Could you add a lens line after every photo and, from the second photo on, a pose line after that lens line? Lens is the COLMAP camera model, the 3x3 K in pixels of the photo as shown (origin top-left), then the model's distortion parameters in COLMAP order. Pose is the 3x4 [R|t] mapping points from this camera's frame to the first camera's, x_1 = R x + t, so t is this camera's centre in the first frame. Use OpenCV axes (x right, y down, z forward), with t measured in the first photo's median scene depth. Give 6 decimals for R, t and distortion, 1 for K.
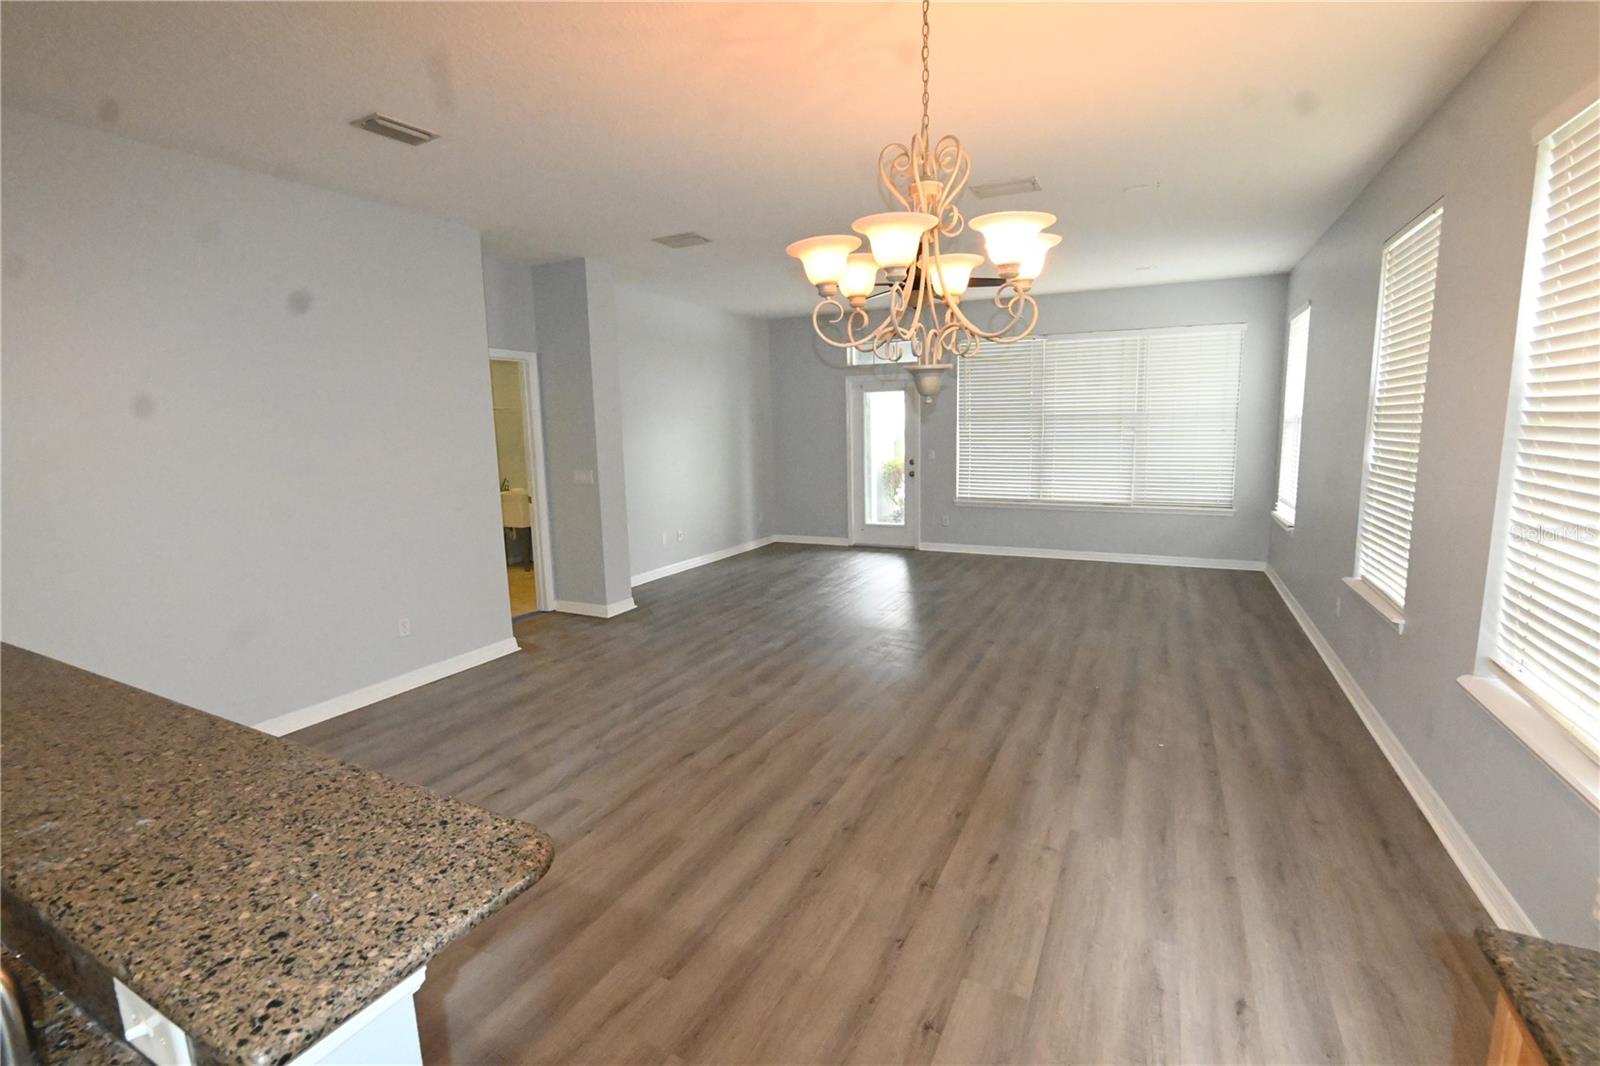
lens RADIAL K [[708.4, 0, 796.7], [0, 708.4, 531.3], [0, 0, 1]] dist [-0.000224, -0.000192]
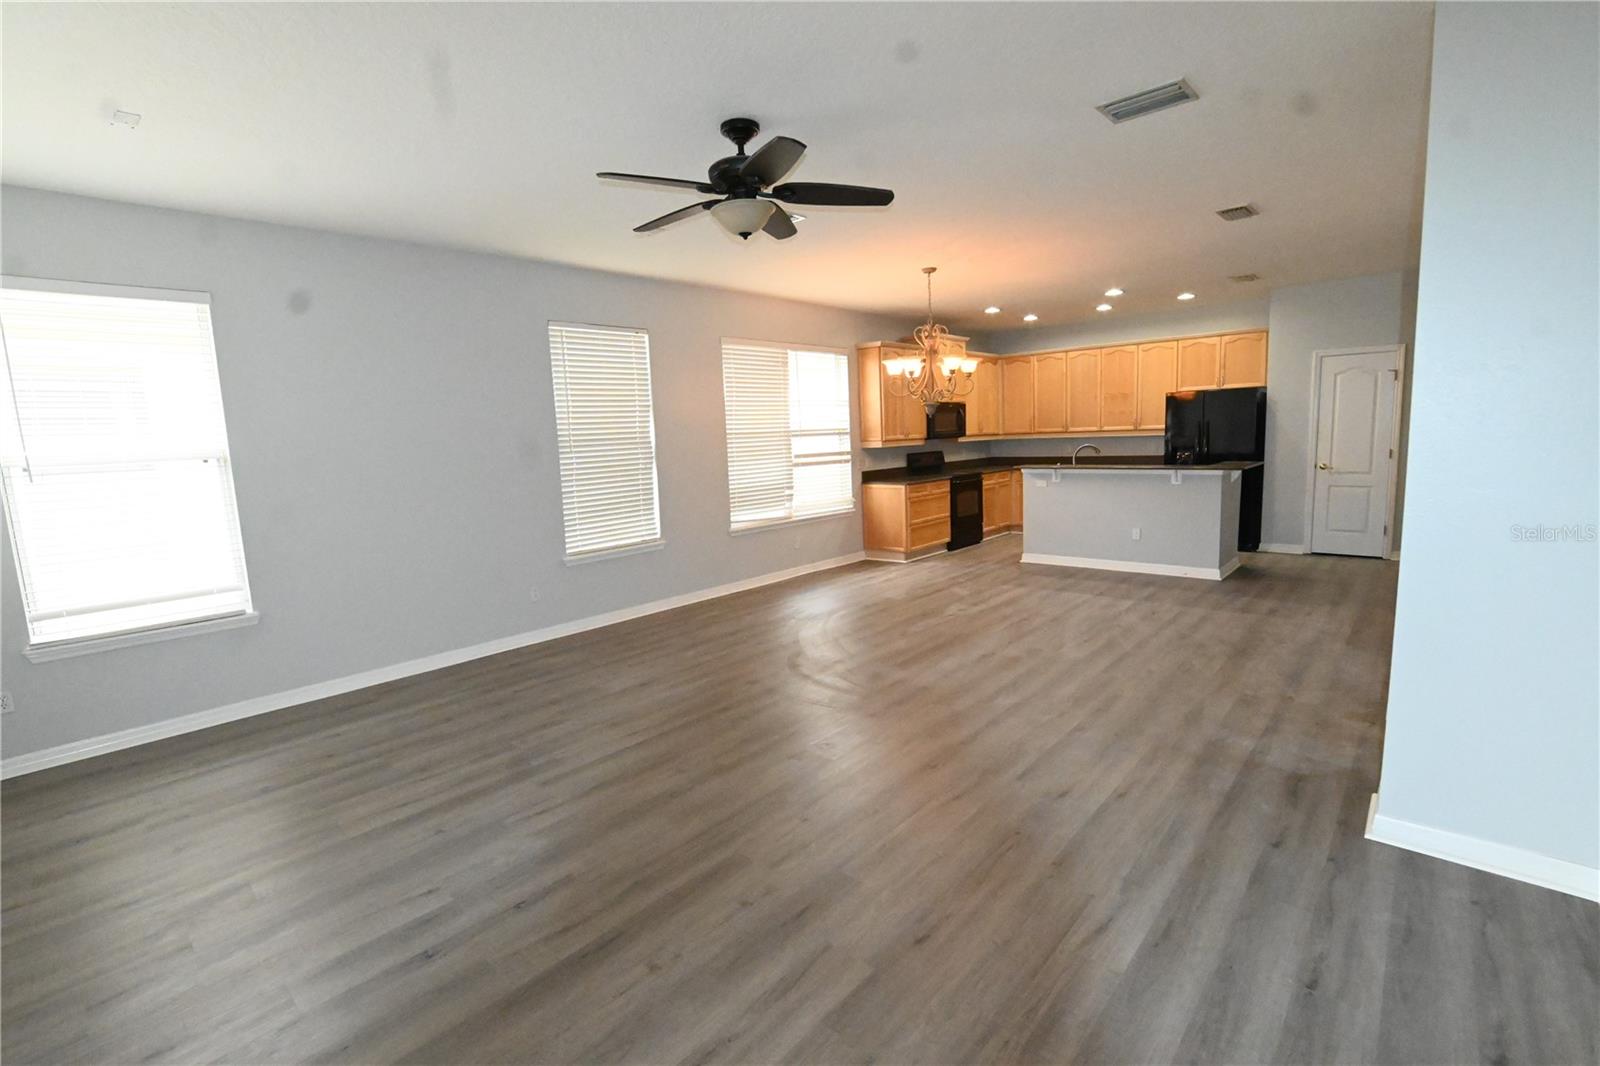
lens RADIAL K [[708.4, 0, 815.1], [0, 708.4, 525.9], [0, 0, 1]] dist [-0.000224, -0.000192]
pose [[-0.966269, 0.024401, 0.256376, -0.037413], [0.095874, 0.958030, 0.270161, -0.301663], [-0.239023, 0.285628, -0.928054, 2.032851]]
